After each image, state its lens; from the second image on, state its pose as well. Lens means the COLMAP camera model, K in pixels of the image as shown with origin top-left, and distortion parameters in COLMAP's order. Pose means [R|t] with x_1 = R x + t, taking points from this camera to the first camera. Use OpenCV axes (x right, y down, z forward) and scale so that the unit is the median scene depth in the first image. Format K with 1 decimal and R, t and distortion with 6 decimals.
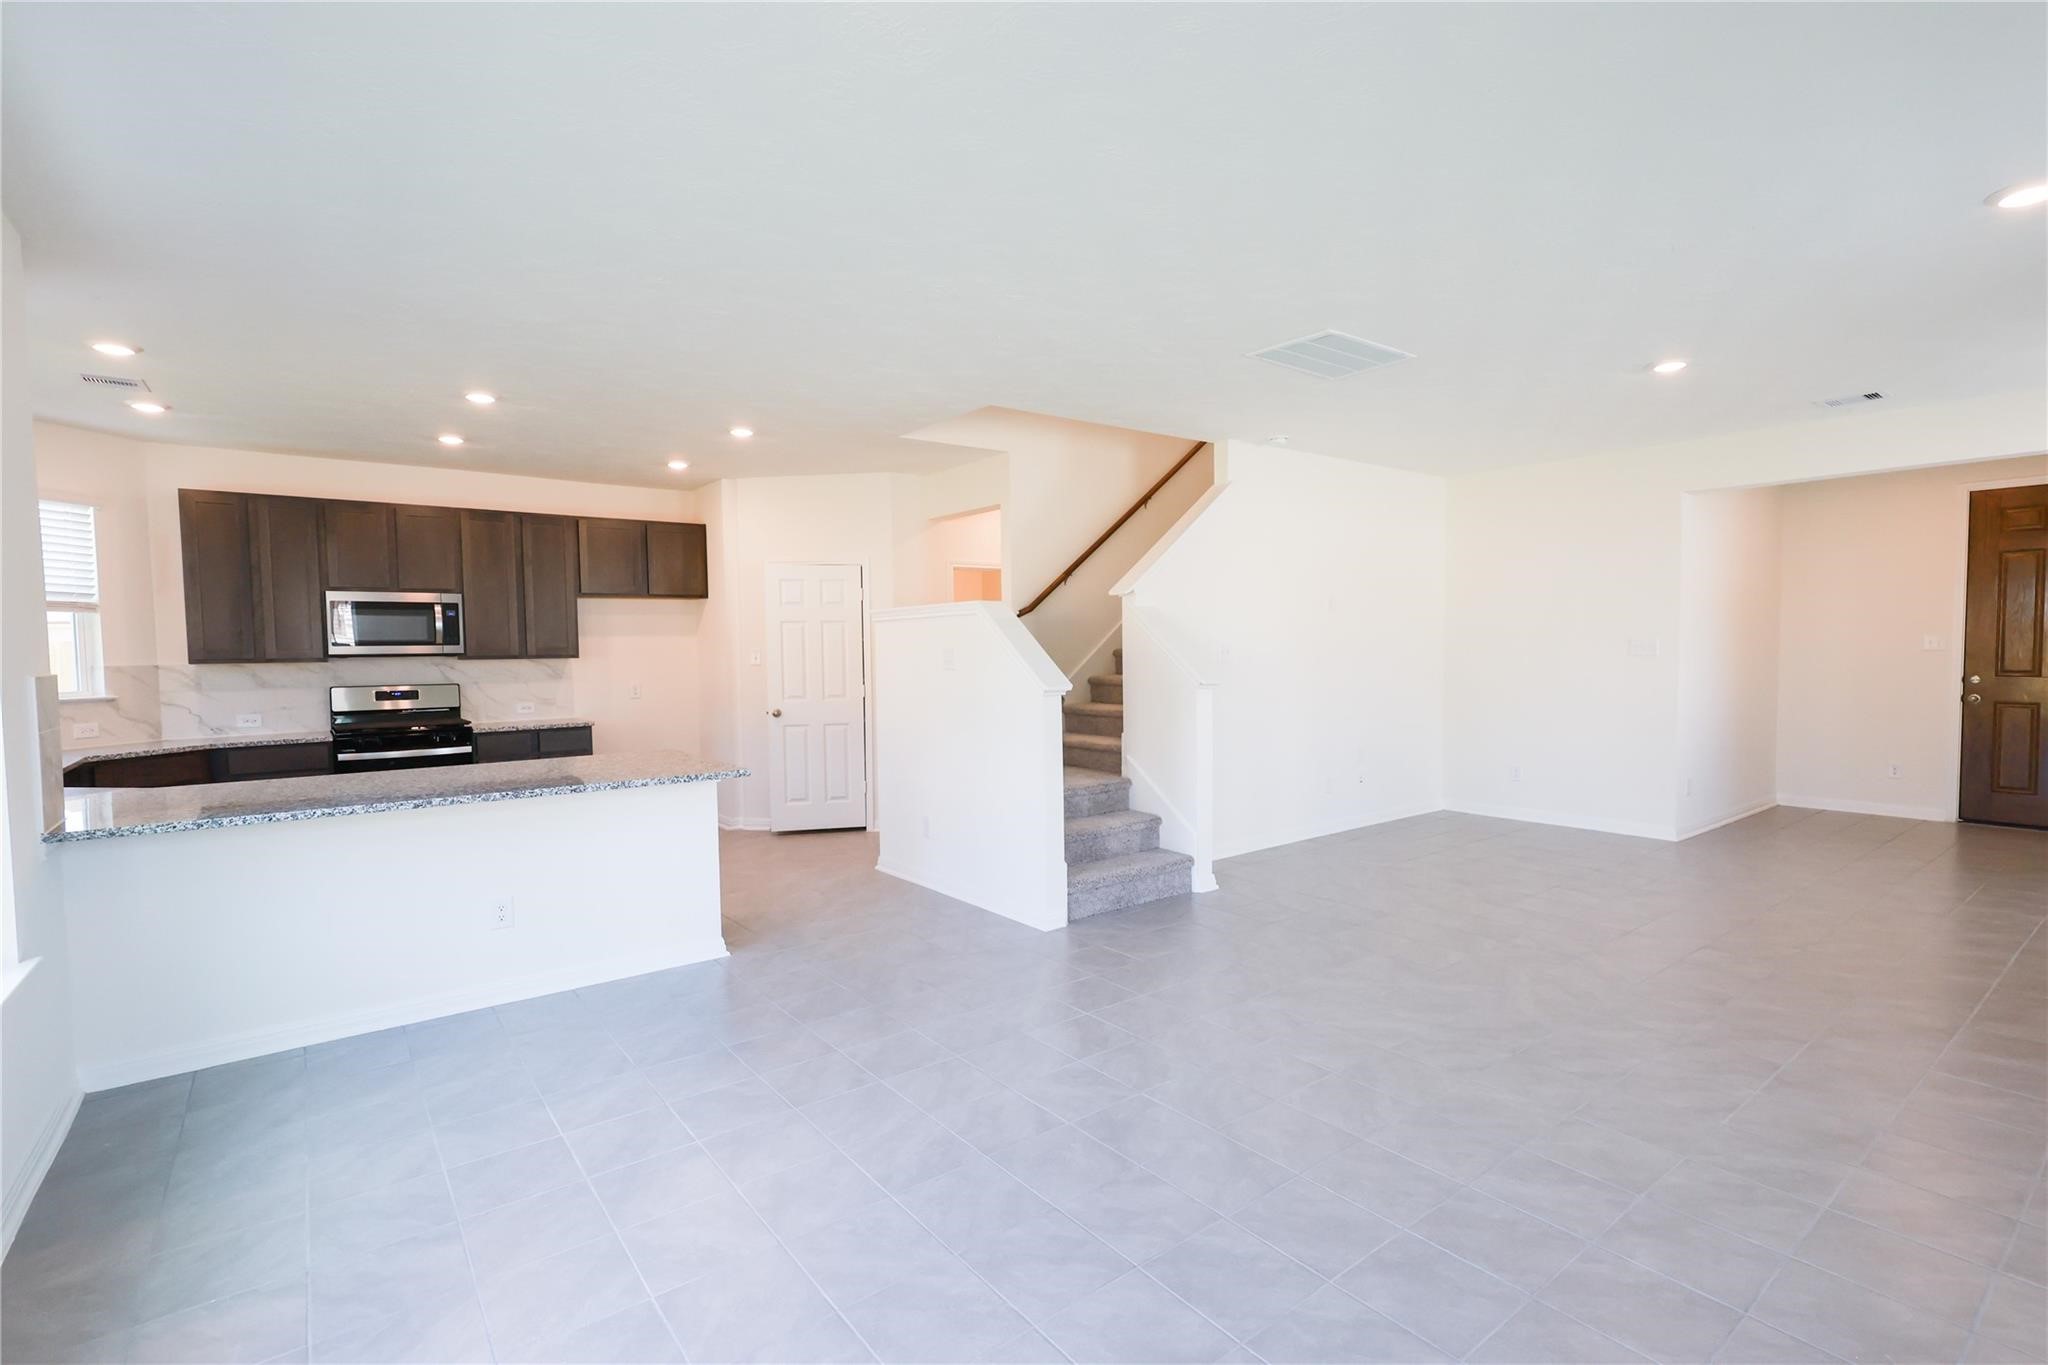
lens RADIAL K [[945.1, 0, 1027.8], [0, 945.1, 690.0], [0, 0, 1]] dist [0.001744, 0.000481]
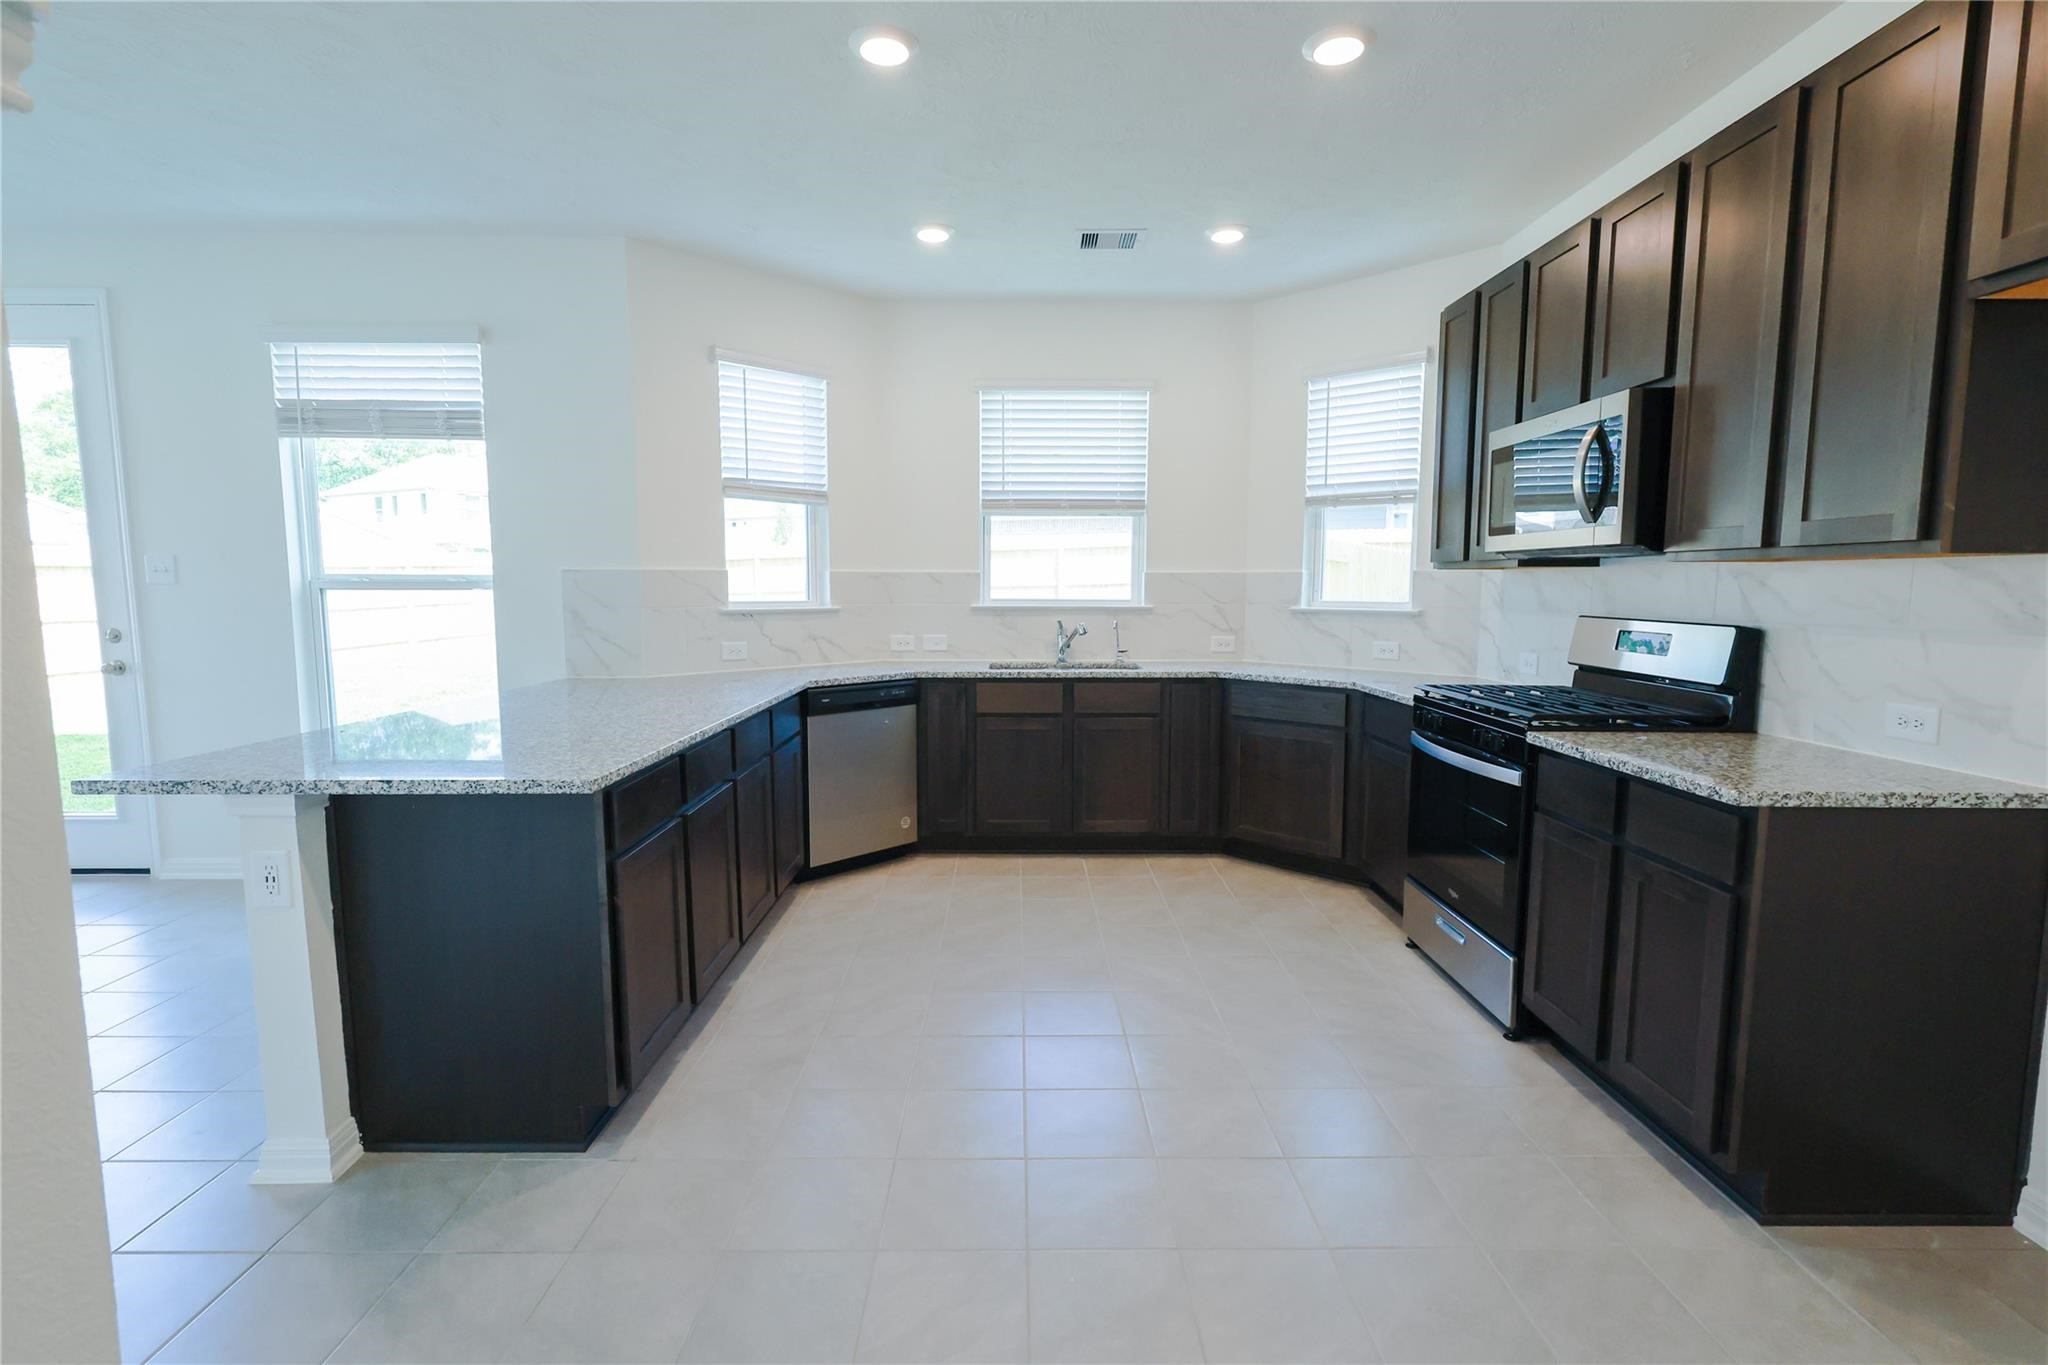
lens RADIAL K [[945.1, 0, 1027.8], [0, 945.1, 690.0], [0, 0, 1]] dist [0.001744, 0.000481]
pose [[-0.608779, 0.099690, -0.787051, -0.140910], [-0.031939, 0.988190, 0.149871, -0.031215], [0.792697, 0.116376, -0.598405, 1.085847]]
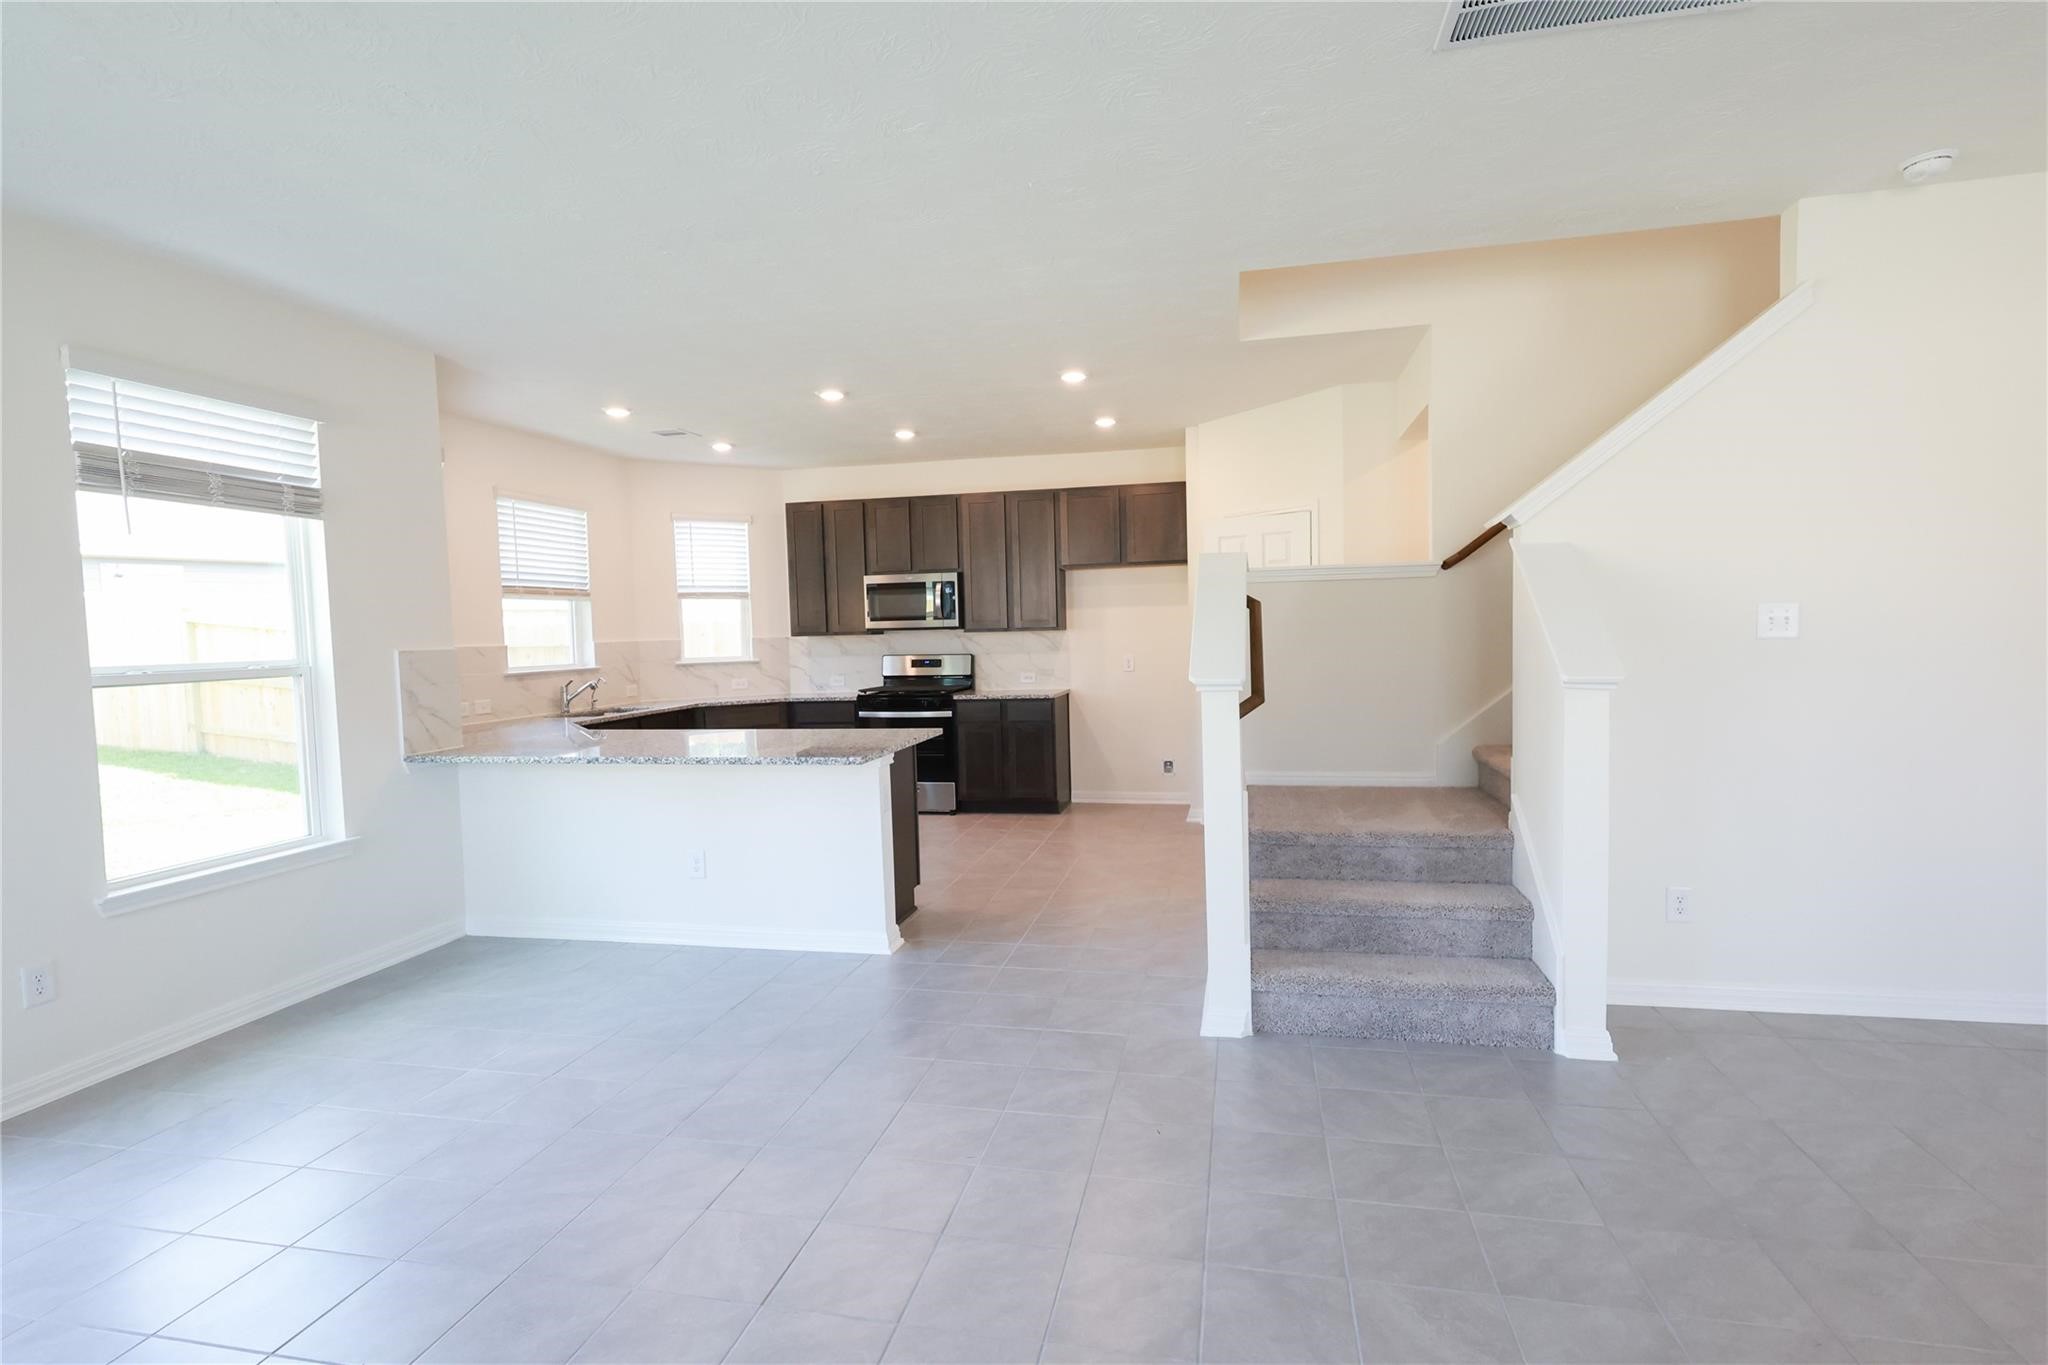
lens RADIAL K [[990.6, 0, 1039.1], [0, 990.6, 688.4], [0, 0, 1]] dist [0.001622, -0.000039]
pose [[0.651259, 0.043636, -0.757600, 0.353860], [-0.019224, 0.998974, 0.041012, -0.016738], [0.758612, -0.012145, 0.651429, 0.331090]]
